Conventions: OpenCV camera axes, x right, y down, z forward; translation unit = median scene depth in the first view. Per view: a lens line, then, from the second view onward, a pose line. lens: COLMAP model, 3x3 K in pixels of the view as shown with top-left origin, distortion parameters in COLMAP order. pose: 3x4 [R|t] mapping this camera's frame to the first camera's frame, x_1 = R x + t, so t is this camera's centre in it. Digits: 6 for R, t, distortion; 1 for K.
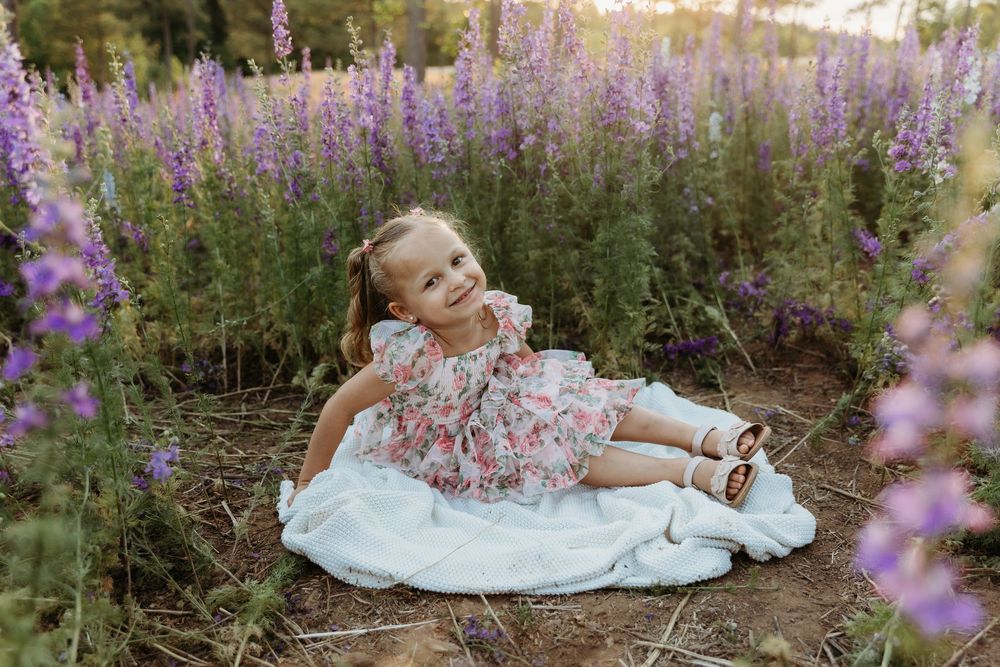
lens RADIAL K [[892.0, 0, 499.6], [0, 892.0, 369.7], [0, 0, 1]] dist [0.003495, -0.000499]
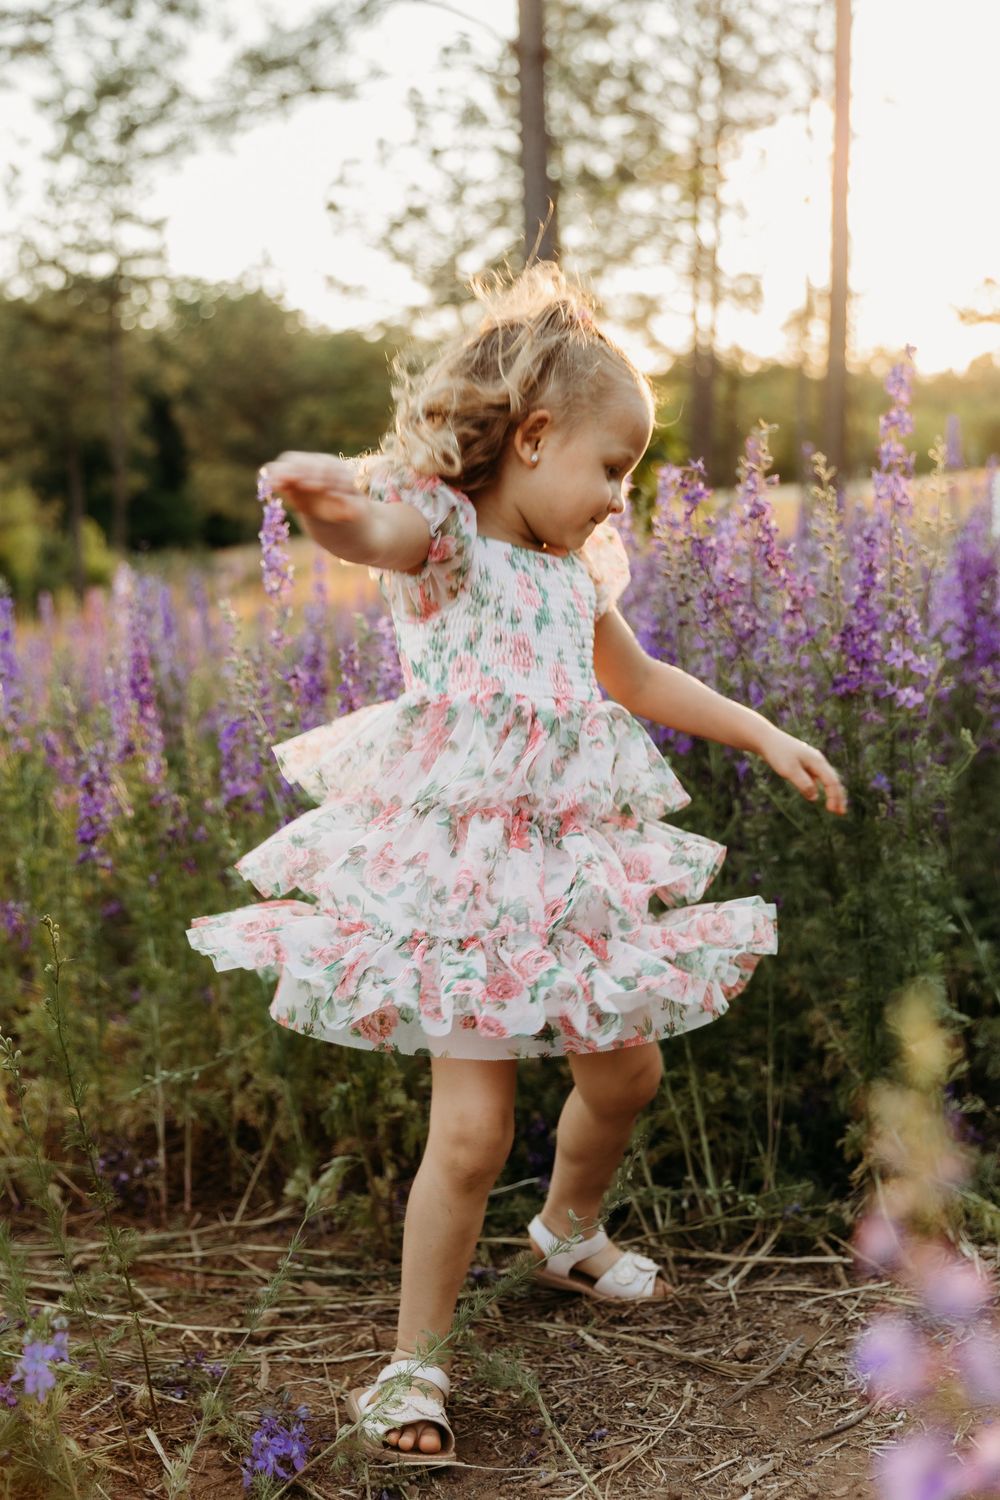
lens RADIAL K [[1902.6, 0, 500.0], [0, 1902.6, 750.0], [0, 0, 1]] dist [-0.015049, 0.053154]
pose [[0.990315, -0.052434, -0.128560, 0.051846], [0.027014, 0.981019, -0.192022, -0.021679], [0.136188, 0.186689, 0.972934, -0.126035]]
